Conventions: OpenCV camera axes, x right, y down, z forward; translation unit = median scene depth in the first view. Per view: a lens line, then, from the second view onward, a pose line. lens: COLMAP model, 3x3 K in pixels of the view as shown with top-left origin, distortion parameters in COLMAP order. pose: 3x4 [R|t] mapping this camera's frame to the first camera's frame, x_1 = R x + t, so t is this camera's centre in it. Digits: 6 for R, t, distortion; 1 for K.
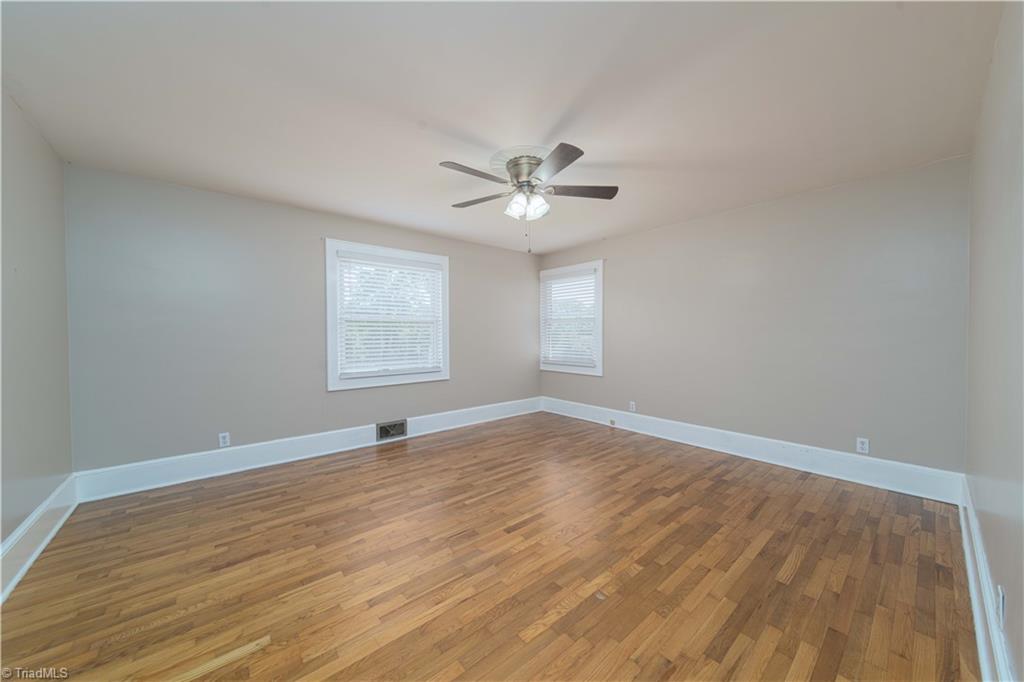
lens RADIAL K [[362.5, 0, 518.2], [0, 362.5, 341.5], [0, 0, 1]] dist [-0.001725, -0.000280]
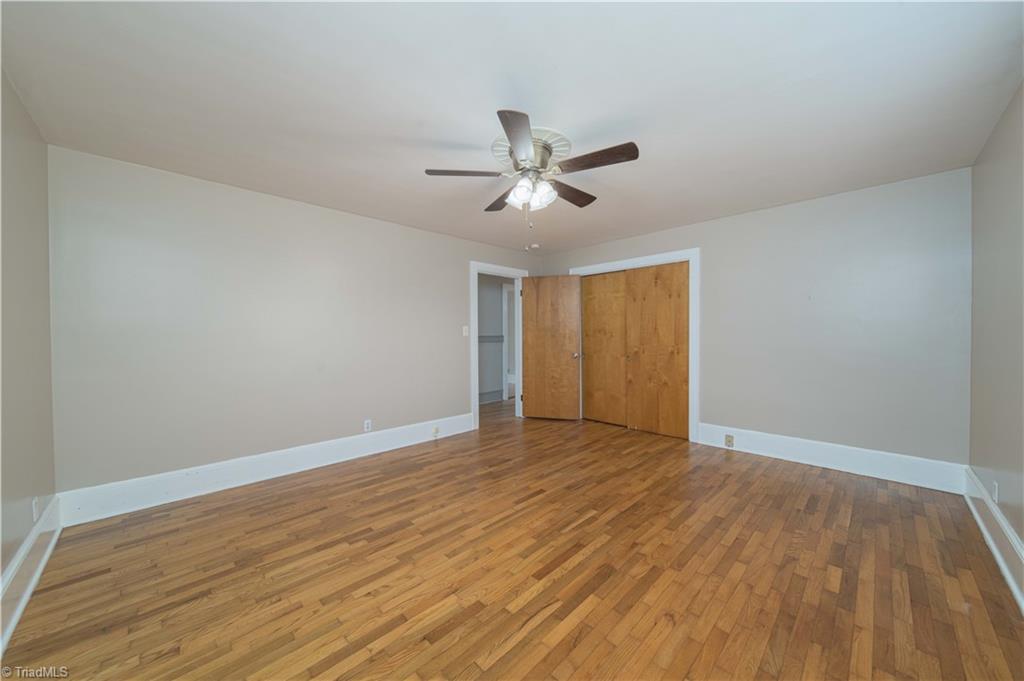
lens RADIAL K [[362.5, 0, 518.2], [0, 362.5, 341.0], [0, 0, 1]] dist [-0.001725, -0.000280]
pose [[-0.997422, 0.012227, -0.070703, 0.116451], [0.010034, 0.999460, 0.031291, -0.037190], [0.071047, 0.030500, -0.997007, 1.868460]]
